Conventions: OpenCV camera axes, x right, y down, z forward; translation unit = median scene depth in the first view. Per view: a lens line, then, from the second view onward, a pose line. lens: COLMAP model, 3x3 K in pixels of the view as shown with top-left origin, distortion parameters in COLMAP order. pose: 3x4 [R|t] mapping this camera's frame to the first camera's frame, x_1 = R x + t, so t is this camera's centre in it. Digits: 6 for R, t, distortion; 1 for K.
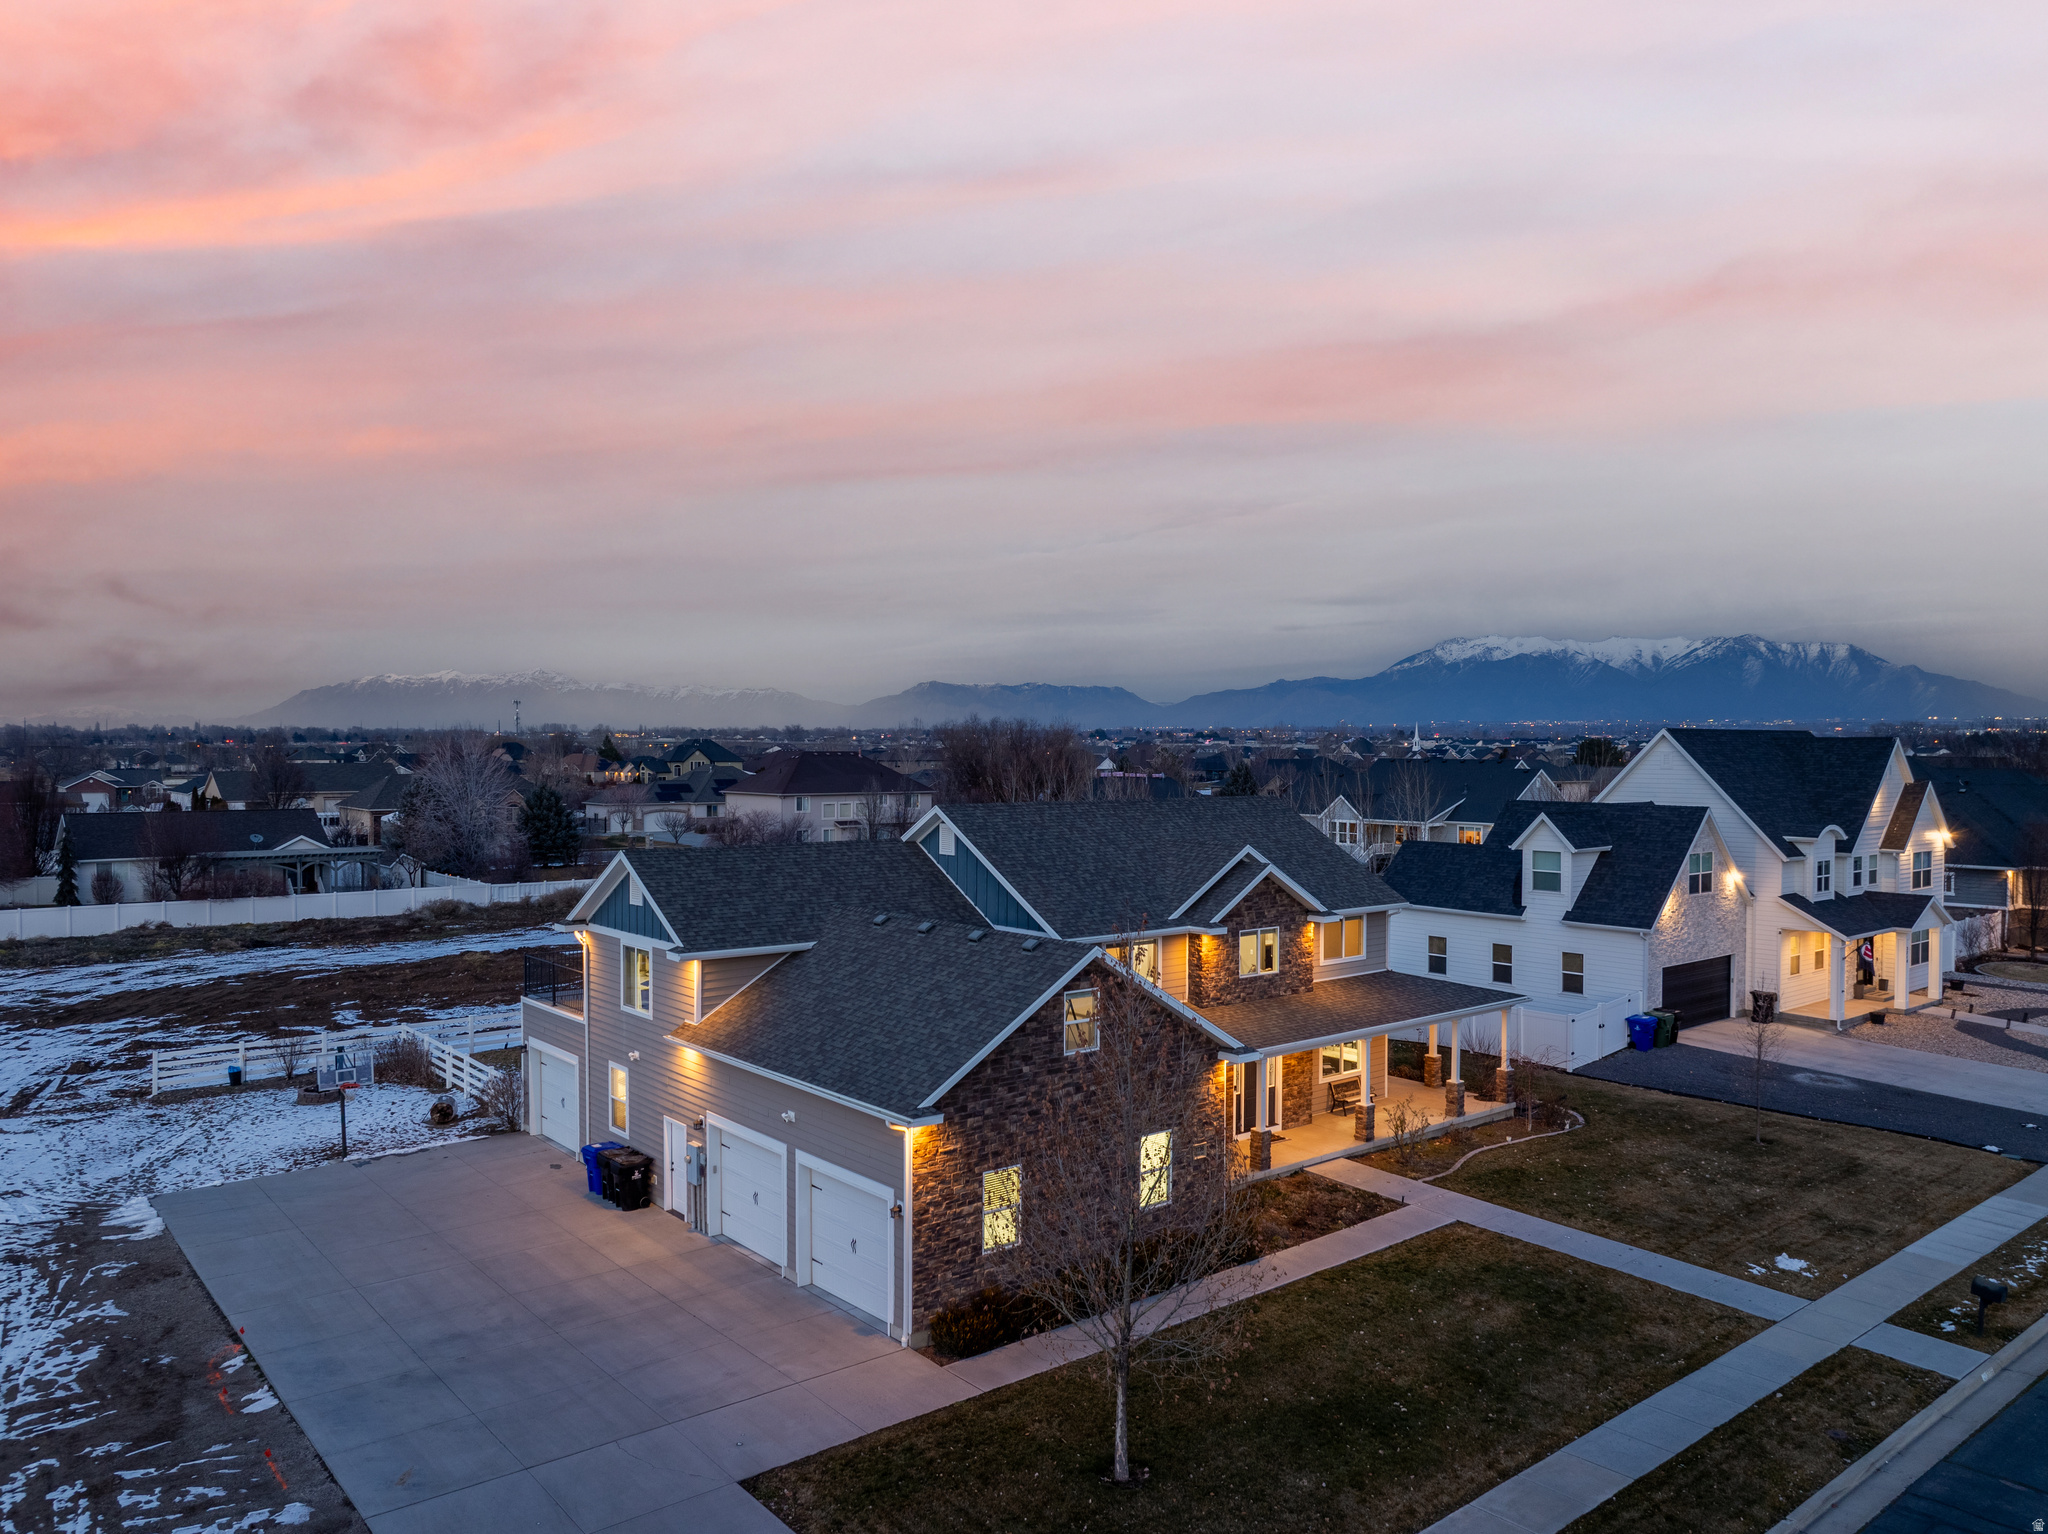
lens RADIAL K [[1462.0, 0, 1024.0], [0, 1462.0, 767.0], [0, 0, 1]] dist [-0.035095, 0.001095]
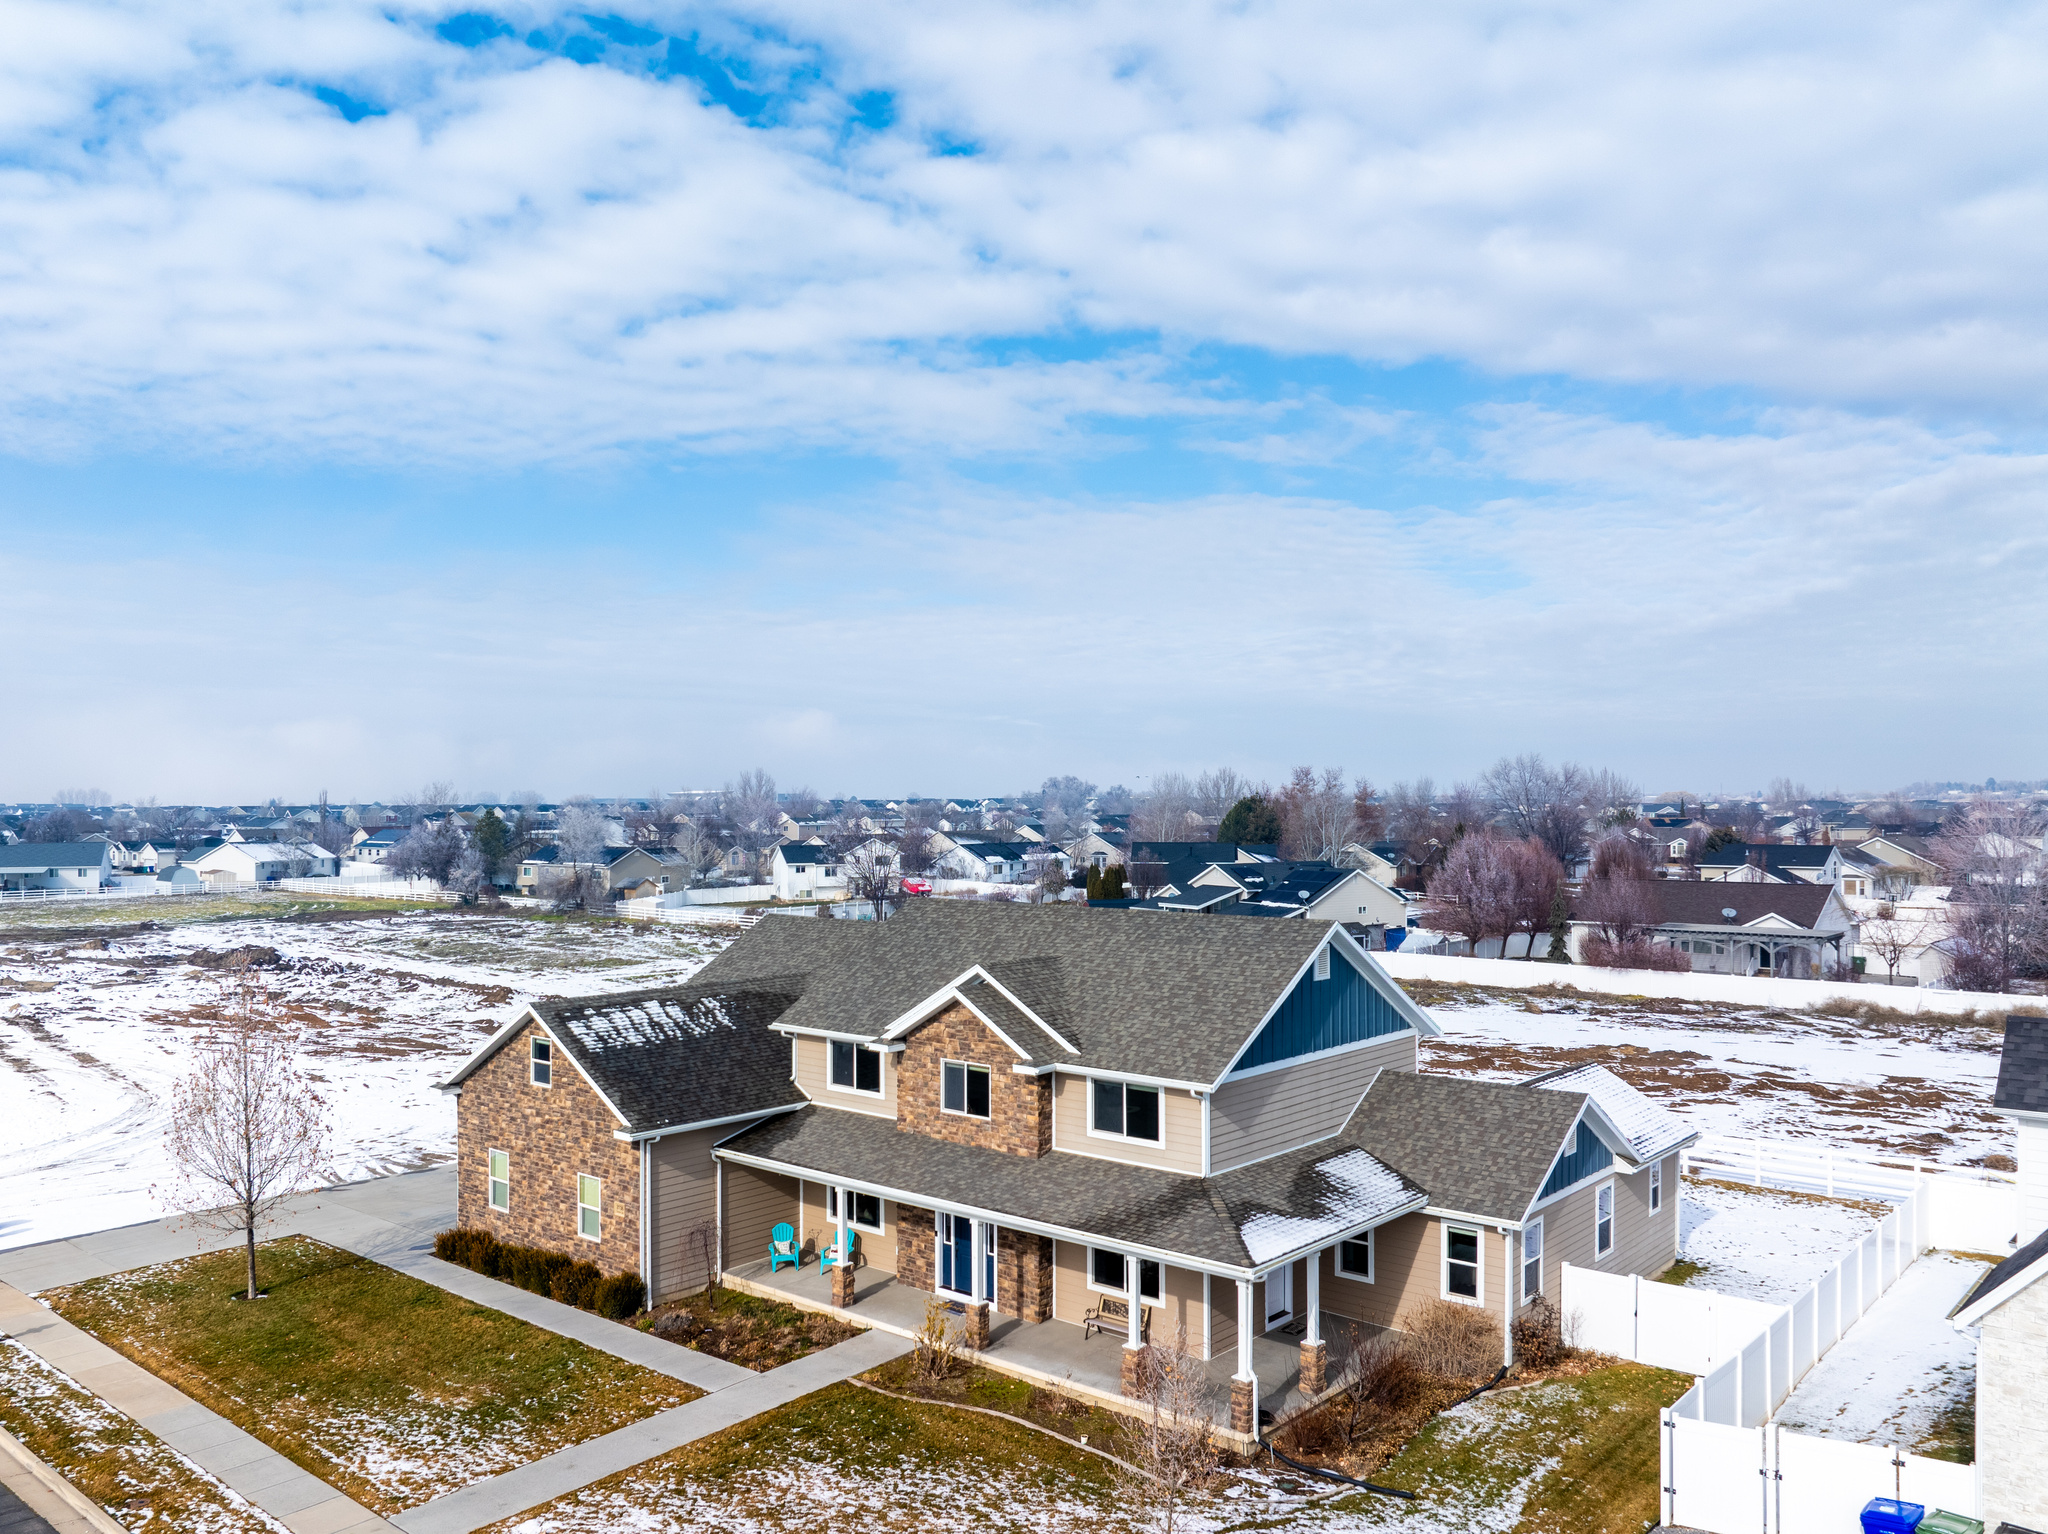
lens RADIAL K [[1588.4, 0, 960.7], [0, 1588.4, 791.0], [0, 0, 1]] dist [-0.035208, -0.005557]
pose [[0.144706, -0.008951, -0.989434, 1.204504], [-0.010416, 0.999890, -0.010569, -0.043864], [0.989420, 0.011835, 0.144597, 0.948573]]
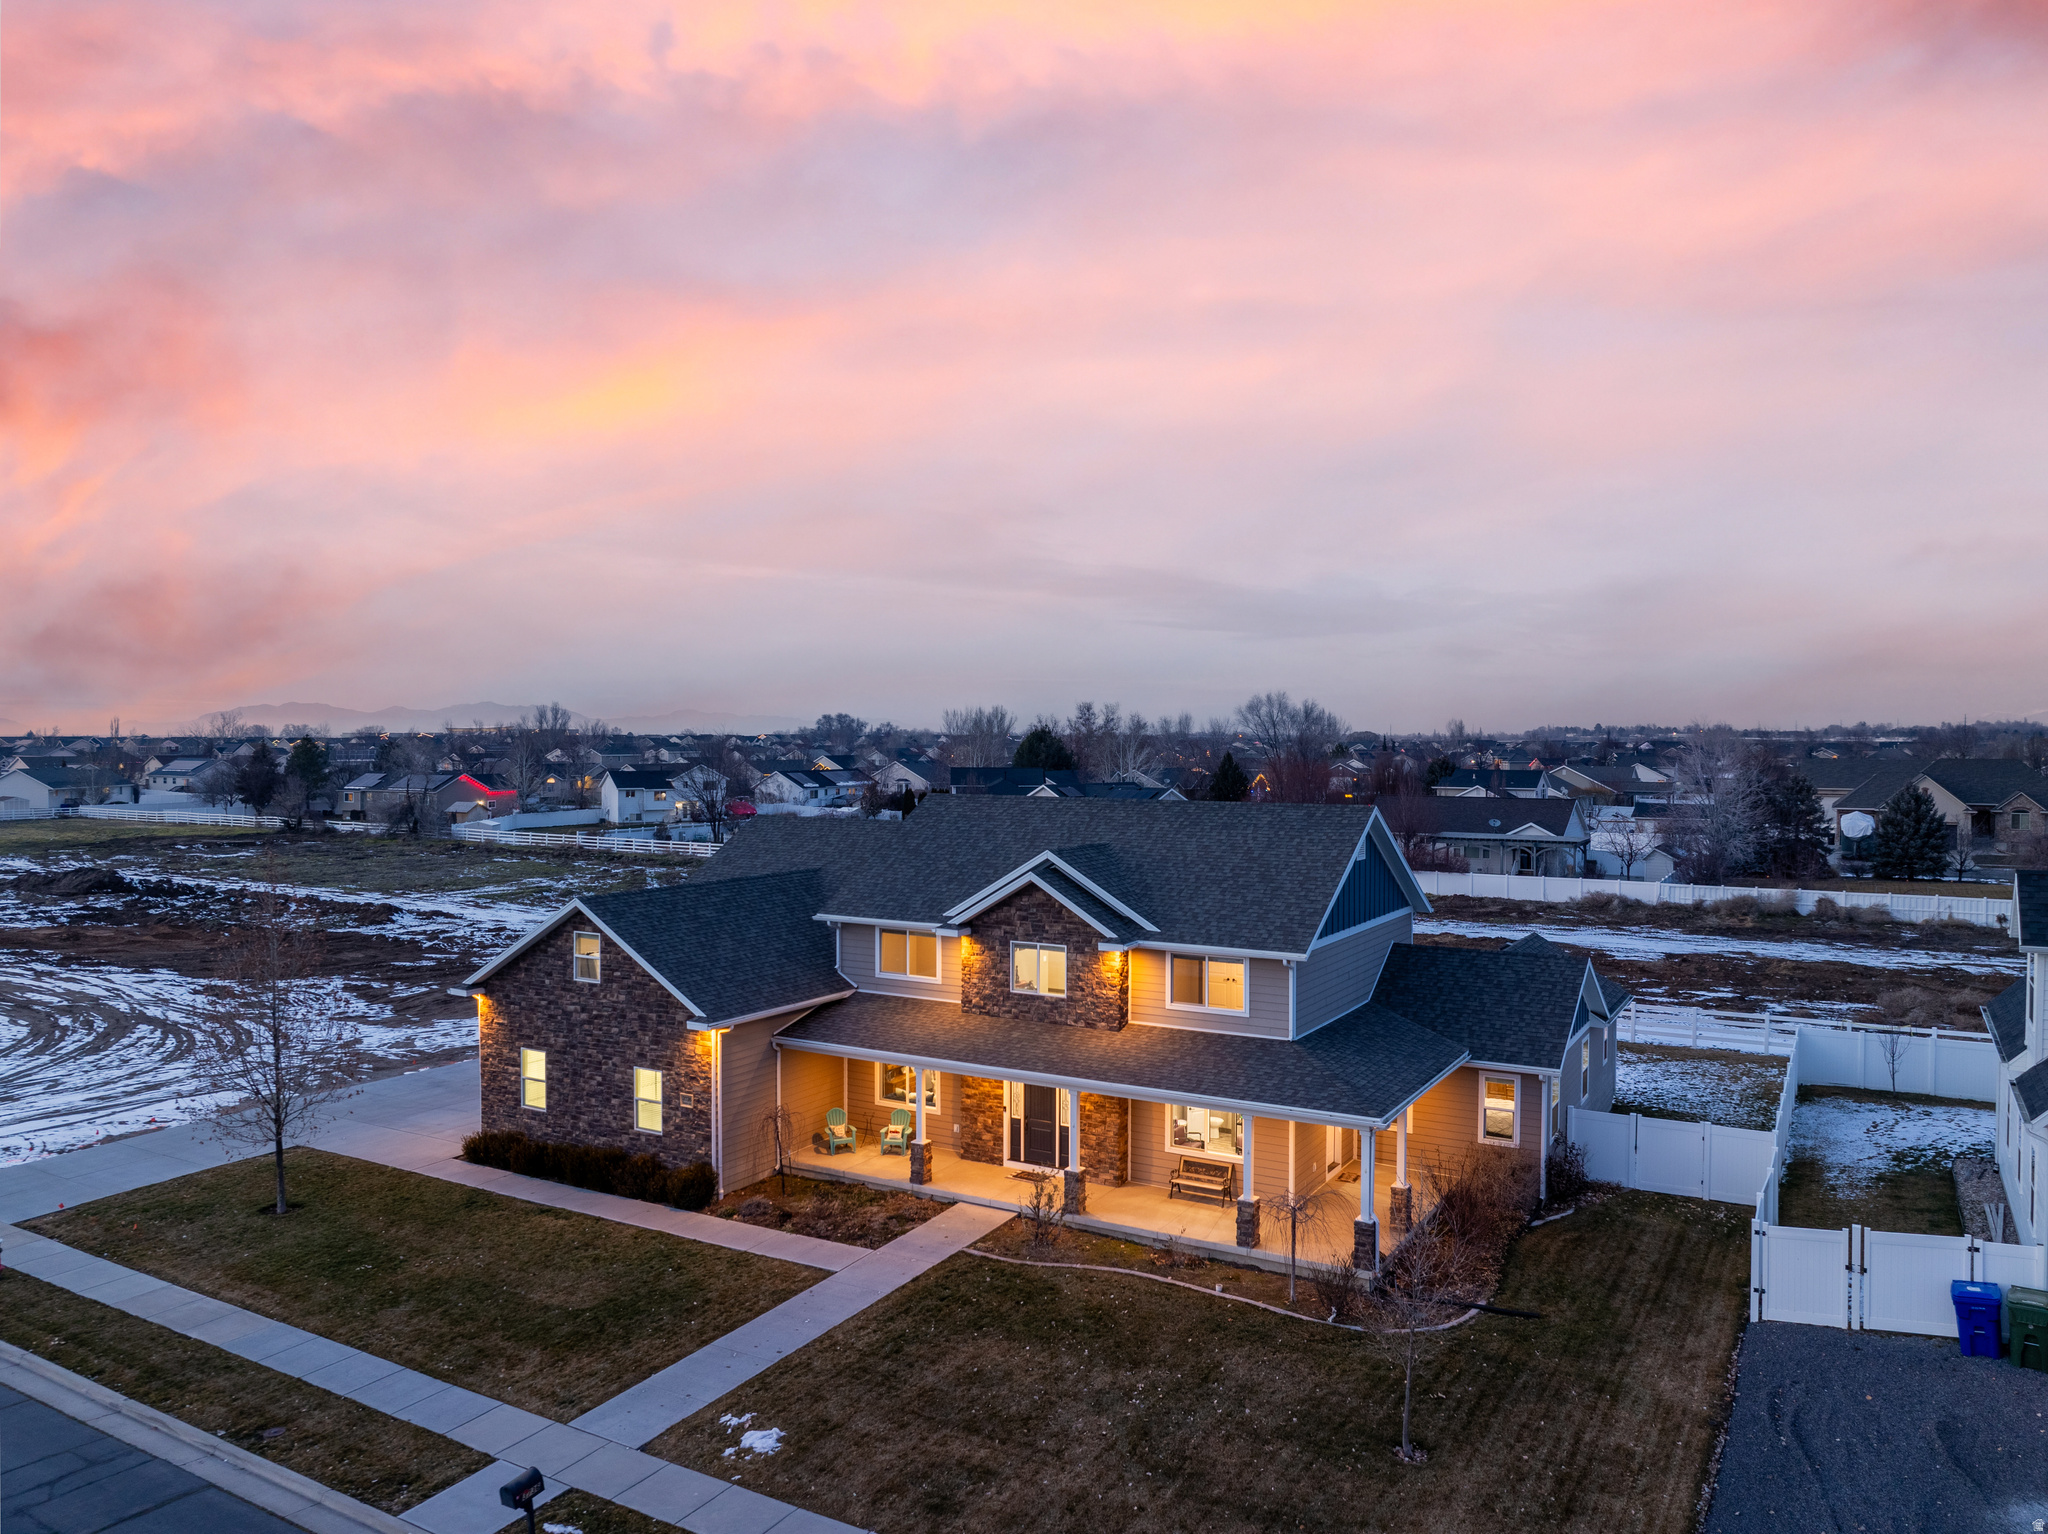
lens RADIAL K [[1441.1, 0, 1037.5], [0, 1441.1, 771.4], [0, 0, 1]] dist [-0.036588, 0.000542]
pose [[0.348775, 0.020079, -0.936991, 1.094260], [-0.014616, 0.999765, 0.015984, -0.010409], [0.937093, 0.008120, 0.348986, 0.759846]]
